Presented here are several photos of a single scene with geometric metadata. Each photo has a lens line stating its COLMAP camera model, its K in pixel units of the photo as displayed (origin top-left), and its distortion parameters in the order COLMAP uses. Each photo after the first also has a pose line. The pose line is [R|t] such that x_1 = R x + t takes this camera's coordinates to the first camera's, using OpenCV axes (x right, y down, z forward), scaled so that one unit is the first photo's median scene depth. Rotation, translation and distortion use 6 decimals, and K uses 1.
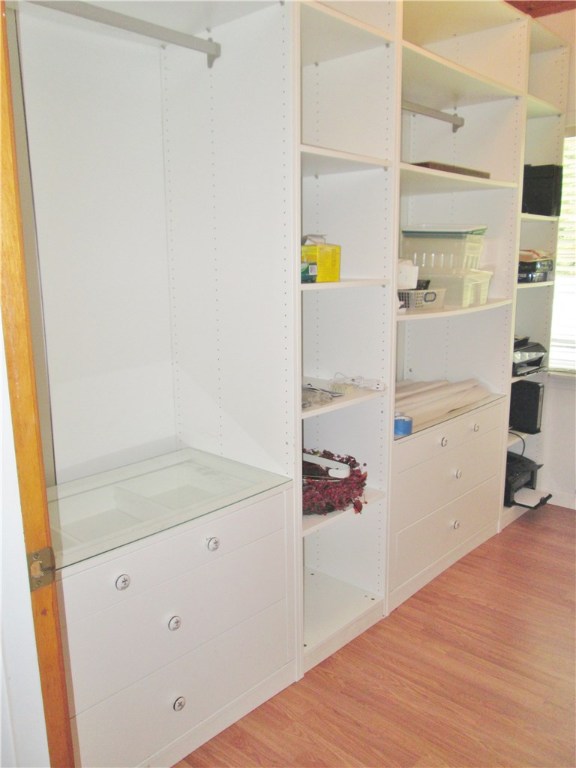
lens RADIAL K [[635.0, 0, 287.8], [0, 635.0, 388.1], [0, 0, 1]] dist [-0.038467, 0.007525]
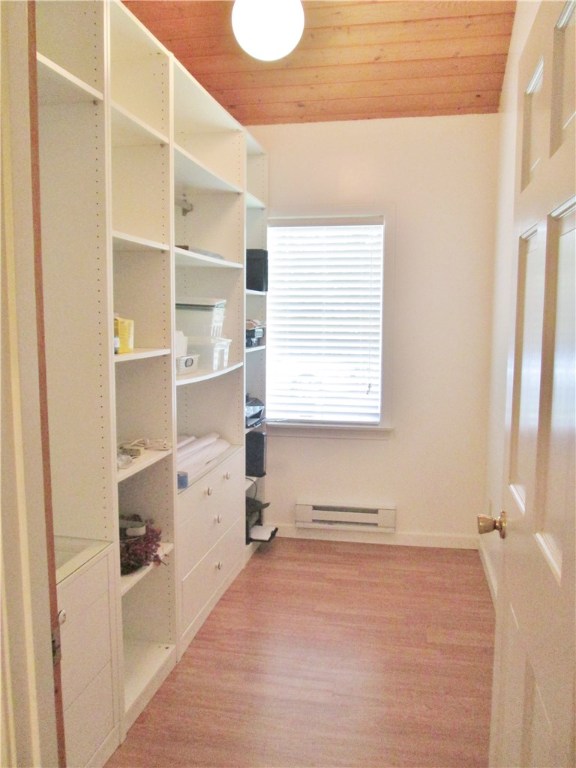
lens RADIAL K [[635.0, 0, 285.6], [0, 635.0, 382.2], [0, 0, 1]] dist [-0.038467, 0.007525]
pose [[0.855305, -0.024424, 0.517549, -0.173632], [0.073174, 0.994571, -0.073992, -0.010791], [-0.512931, 0.101157, 0.852449, -0.031289]]
